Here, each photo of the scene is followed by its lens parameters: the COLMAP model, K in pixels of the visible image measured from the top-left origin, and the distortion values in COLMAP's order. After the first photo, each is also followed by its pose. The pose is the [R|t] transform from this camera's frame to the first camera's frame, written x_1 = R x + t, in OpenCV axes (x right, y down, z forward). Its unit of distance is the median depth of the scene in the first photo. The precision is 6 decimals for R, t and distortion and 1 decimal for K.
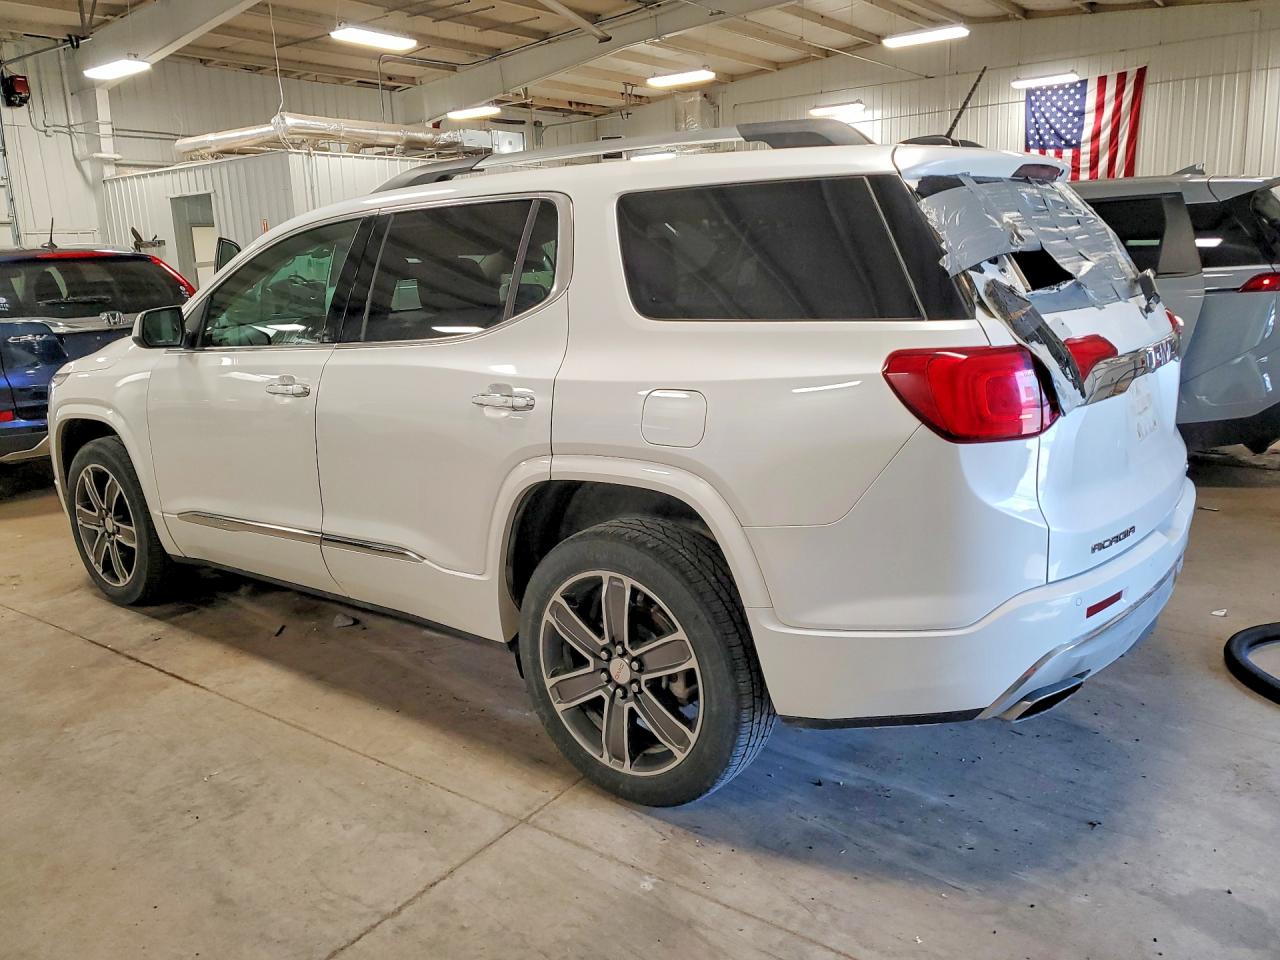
lens RADIAL K [[1020.4, 0, 638.9], [0, 1020.4, 475.9], [0, 0, 1]] dist [-0.004932, 0.027556]
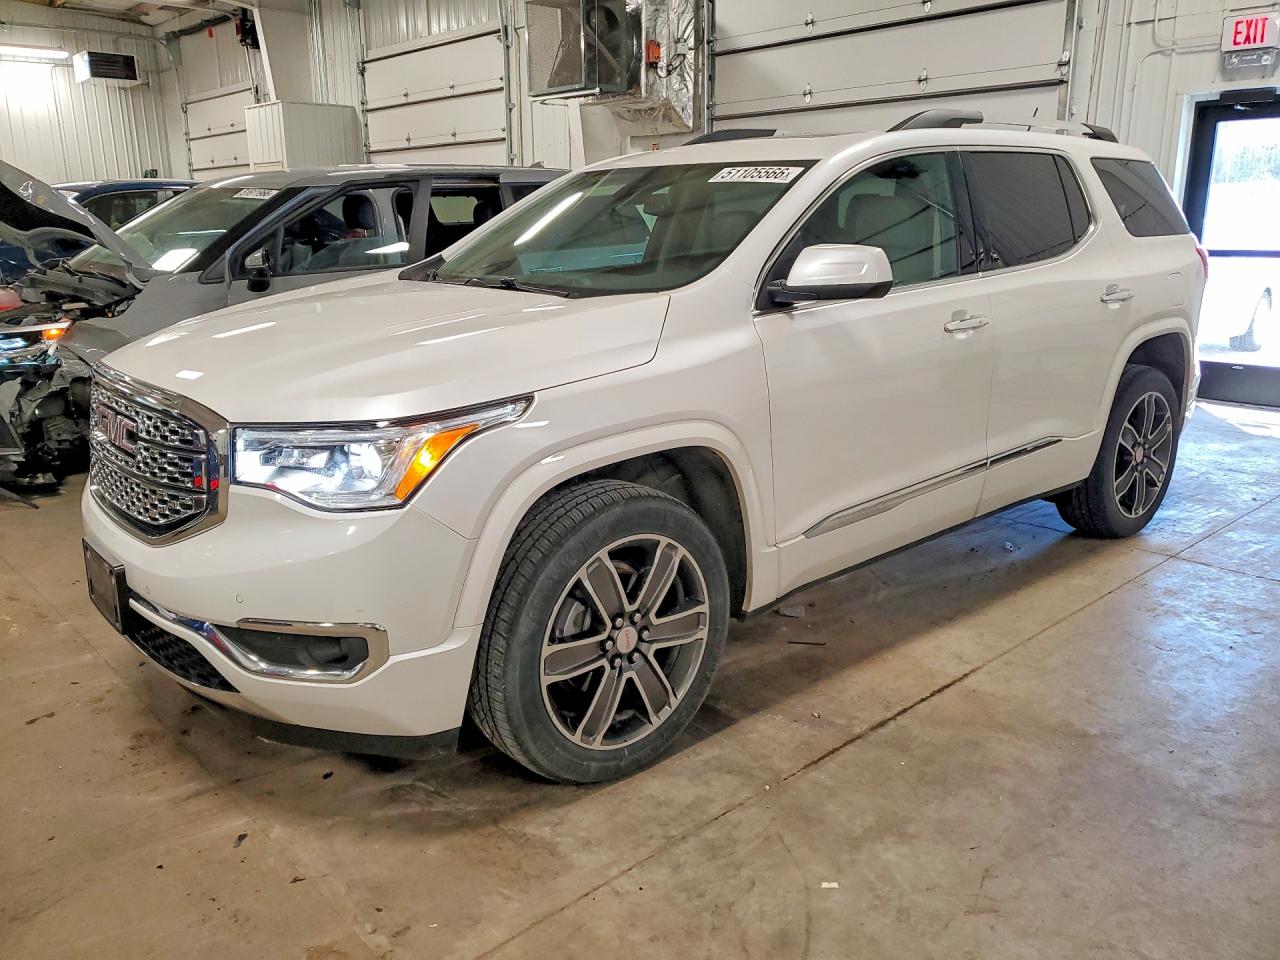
lens RADIAL K [[1020.4, 0, 639.7], [0, 1020.4, 479.3], [0, 0, 1]] dist [-0.004932, 0.027556]
pose [[0.163835, -0.209168, 0.964058, -0.238617], [0.203999, 0.963322, 0.174340, -0.030392], [-0.965165, 0.168104, 0.200496, 0.198779]]
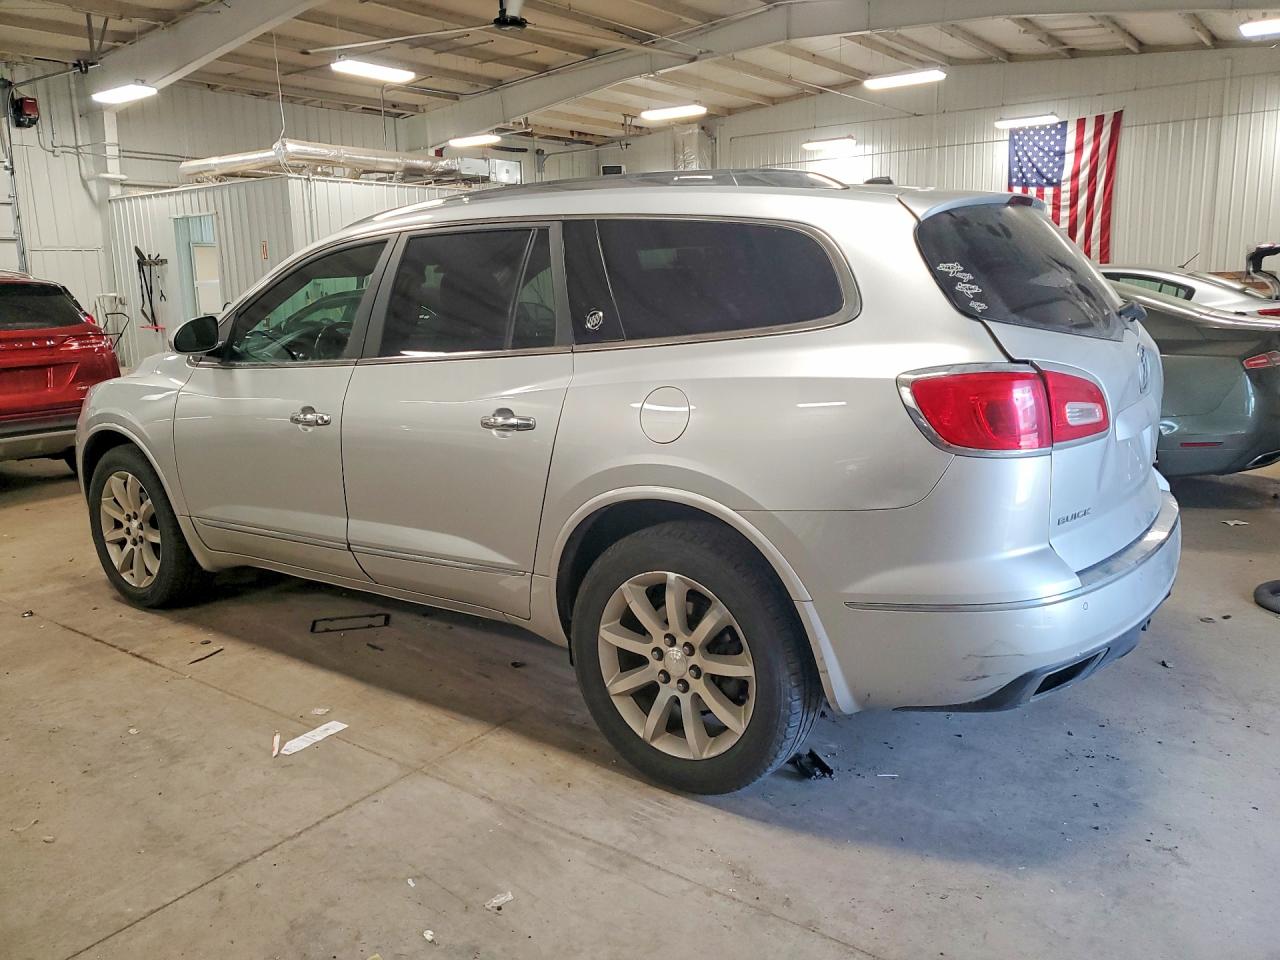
lens RADIAL K [[1020.4, 0, 655.9], [0, 1020.4, 476.1], [0, 0, 1]] dist [-0.004932, 0.027556]
pose [[0.999822, 0.016133, 0.009747, 0.019221], [-0.015897, 0.999588, -0.023893, 0.003460], [-0.010128, 0.023734, 0.999667, -0.024065]]
